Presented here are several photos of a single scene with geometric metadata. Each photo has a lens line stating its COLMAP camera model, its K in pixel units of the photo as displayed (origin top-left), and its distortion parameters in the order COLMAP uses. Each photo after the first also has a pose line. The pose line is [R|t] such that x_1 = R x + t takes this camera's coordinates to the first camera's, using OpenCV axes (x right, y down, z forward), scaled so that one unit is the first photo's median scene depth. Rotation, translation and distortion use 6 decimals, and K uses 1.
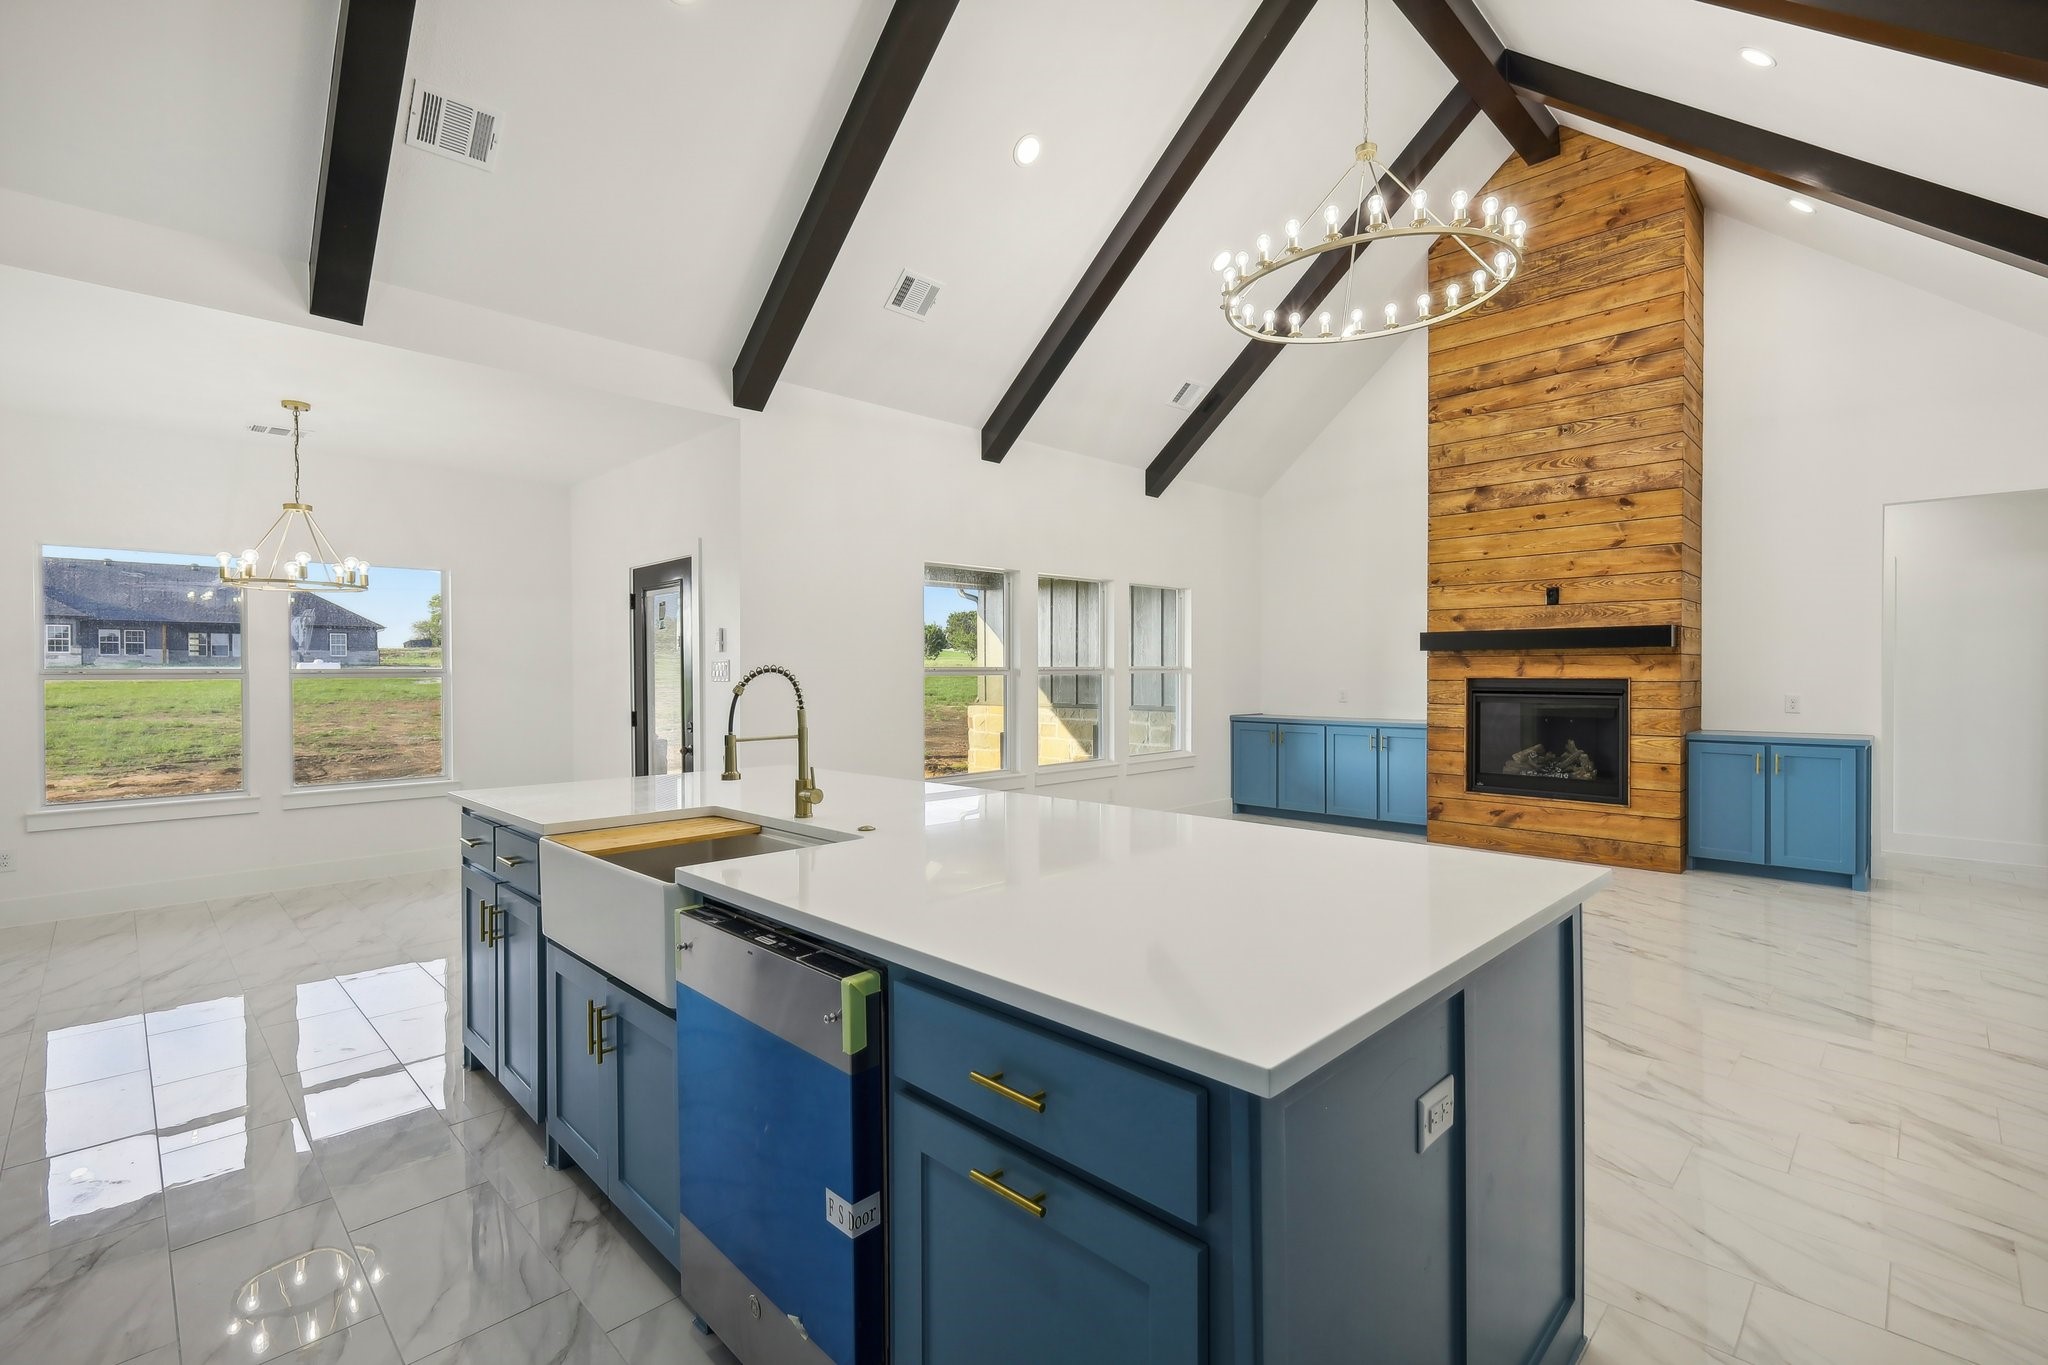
lens RADIAL K [[910.4, 0, 1027.1], [0, 910.4, 667.5], [0, 0, 1]] dist [0.004874, -0.003034]
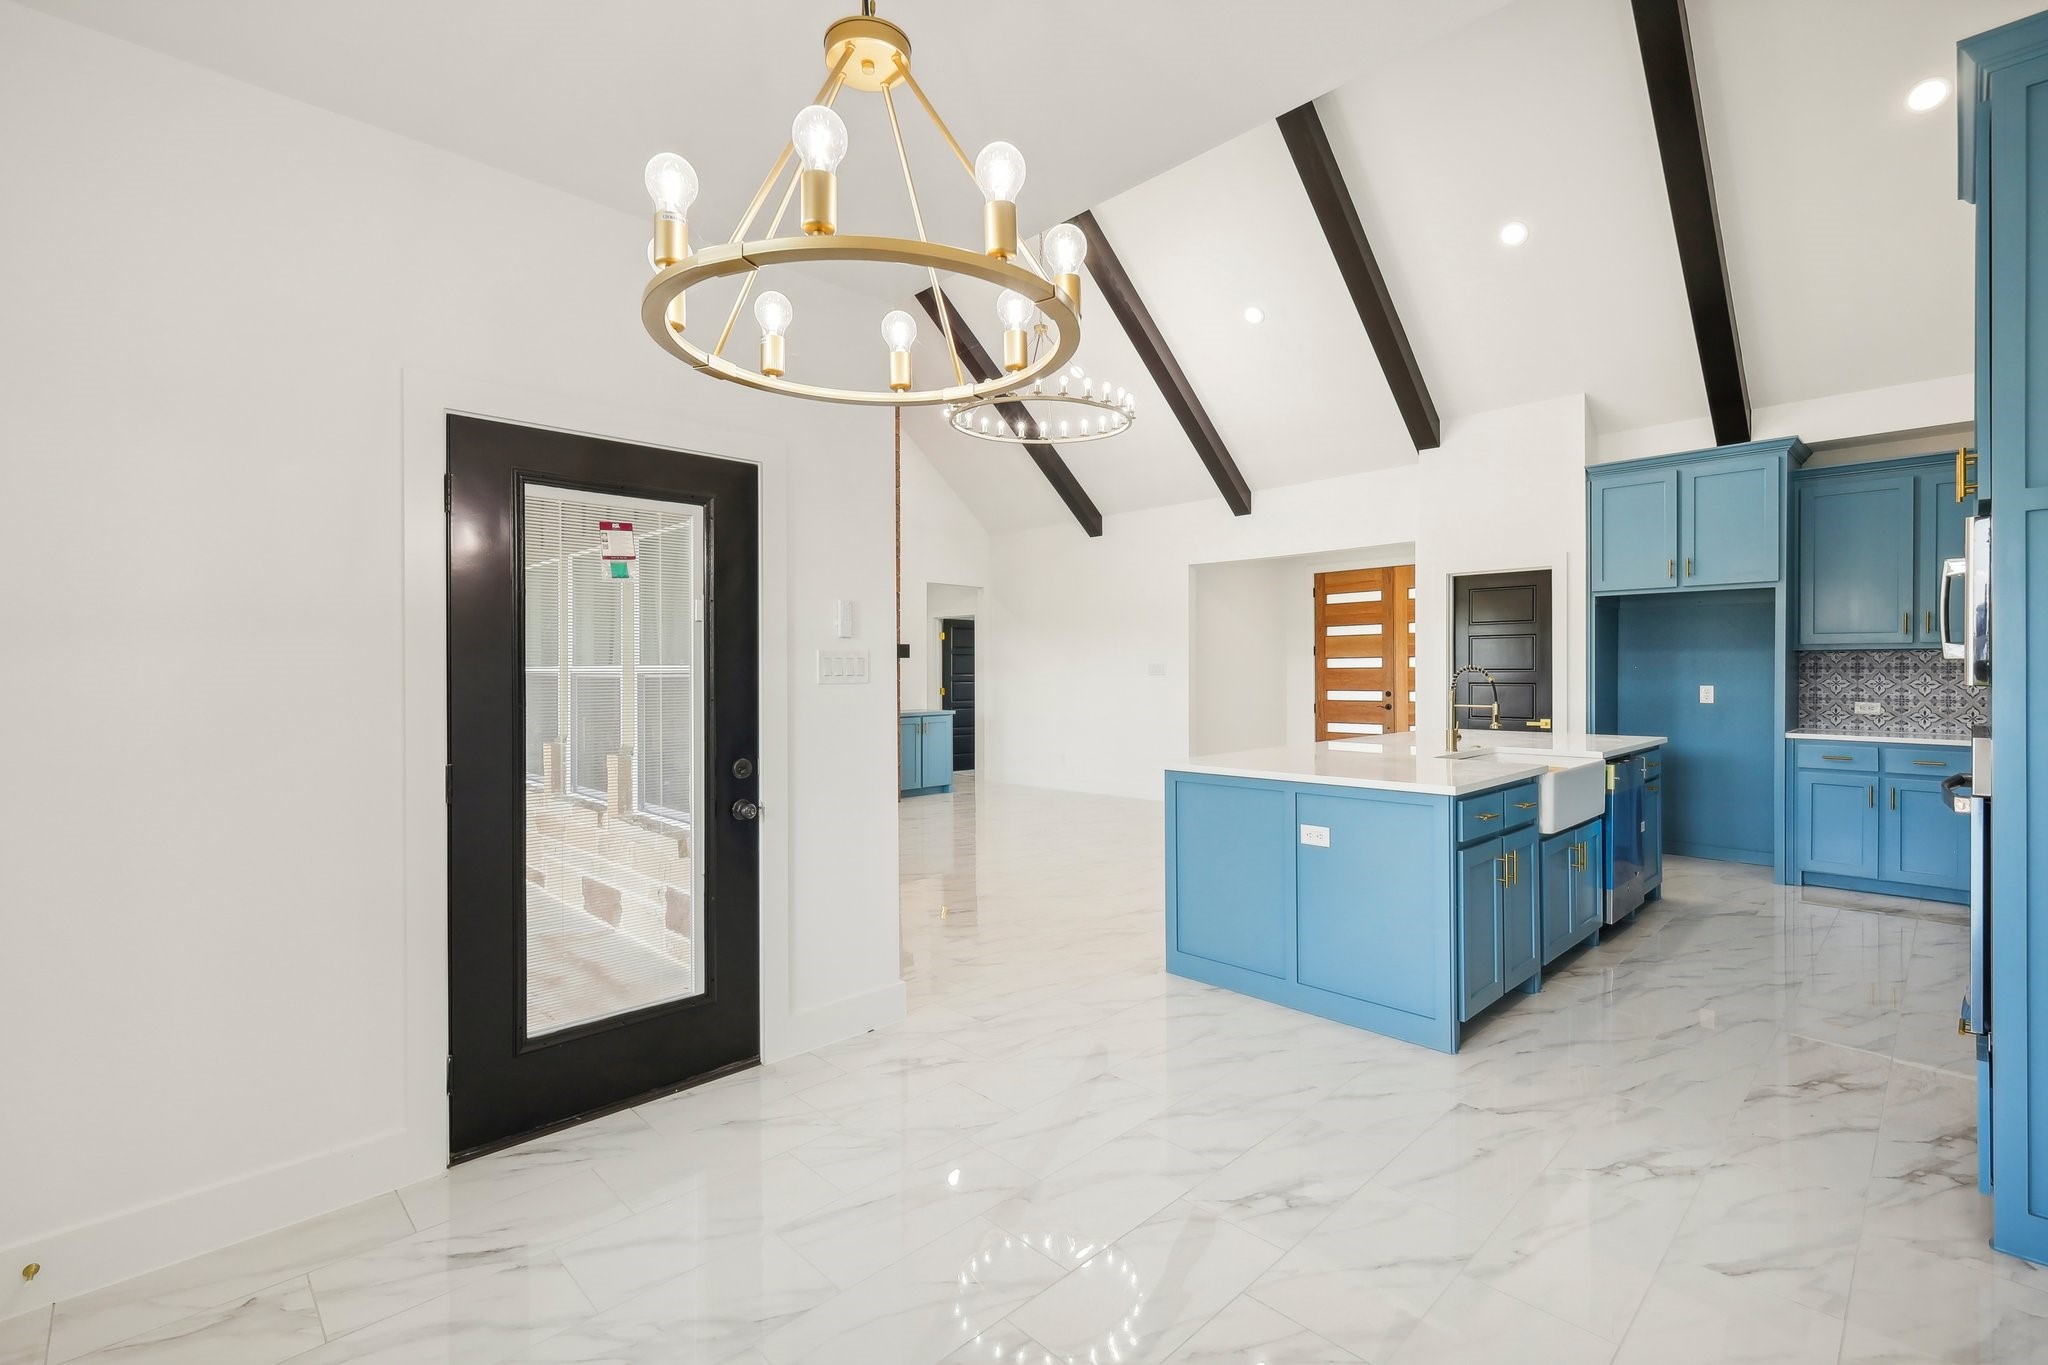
lens RADIAL K [[910.4, 0, 1021.2], [0, 910.4, 667.4], [0, 0, 1]] dist [0.004874, -0.003034]
pose [[0.017403, 0.010253, 0.999796, -0.811944], [-0.001235, 0.999947, -0.010233, 0.008382], [-0.999848, -0.001057, 0.017415, 0.721559]]
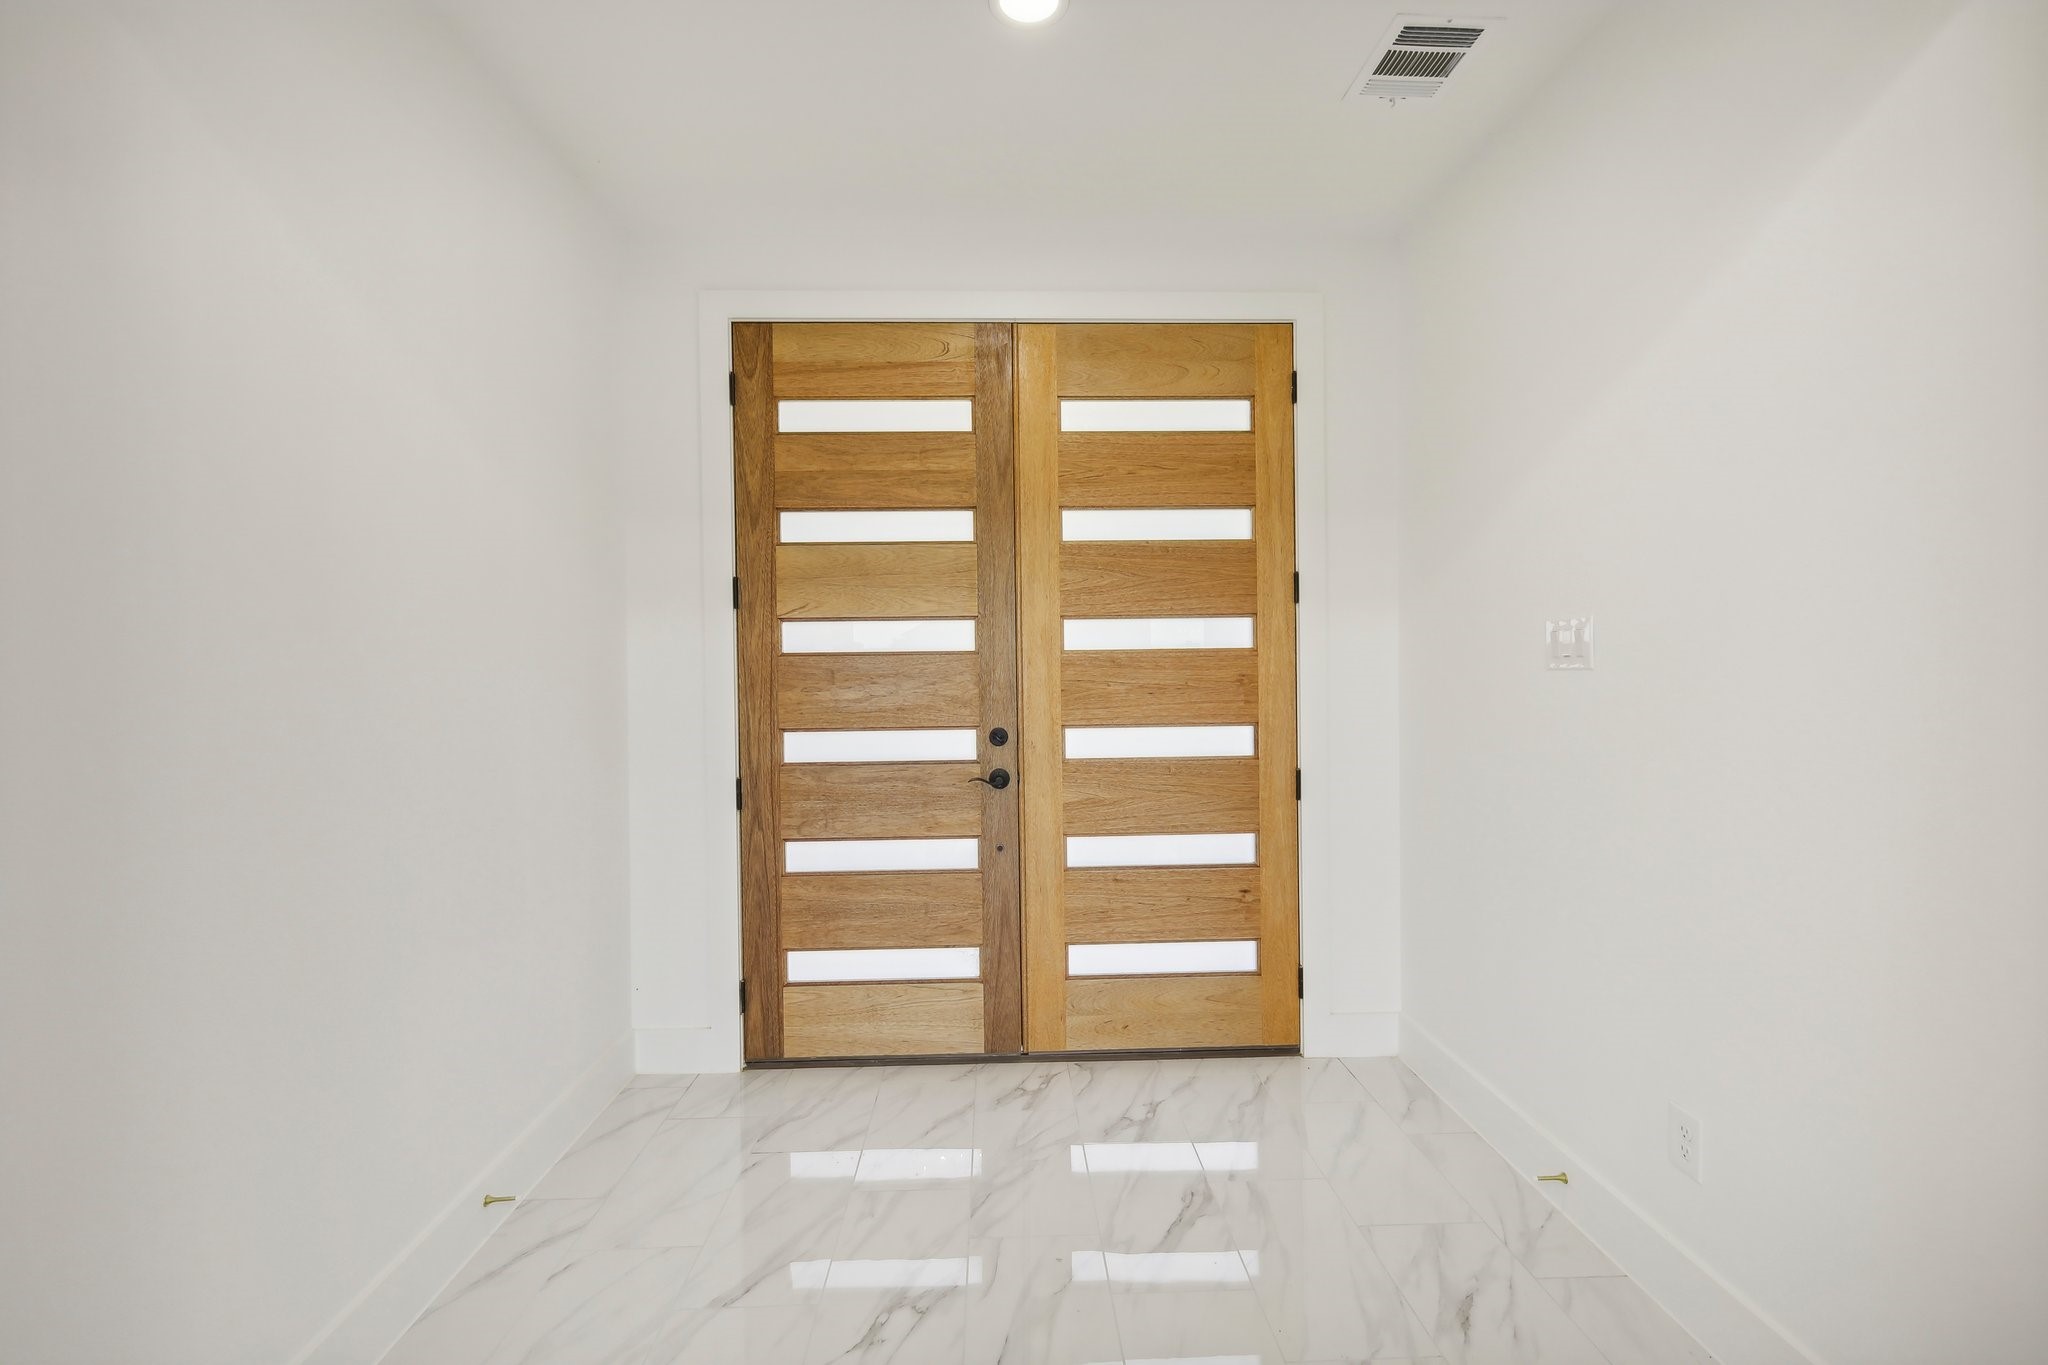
lens RADIAL K [[910.4, 0, 1023.5], [0, 910.4, 679.0], [0, 0, 1]] dist [0.004874, -0.003034]
pose [[-0.730706, 0.006400, 0.682662, 0.423305], [0.010222, 0.999947, 0.001567, 0.006035], [-0.682615, 0.008123, -0.730733, 0.460625]]
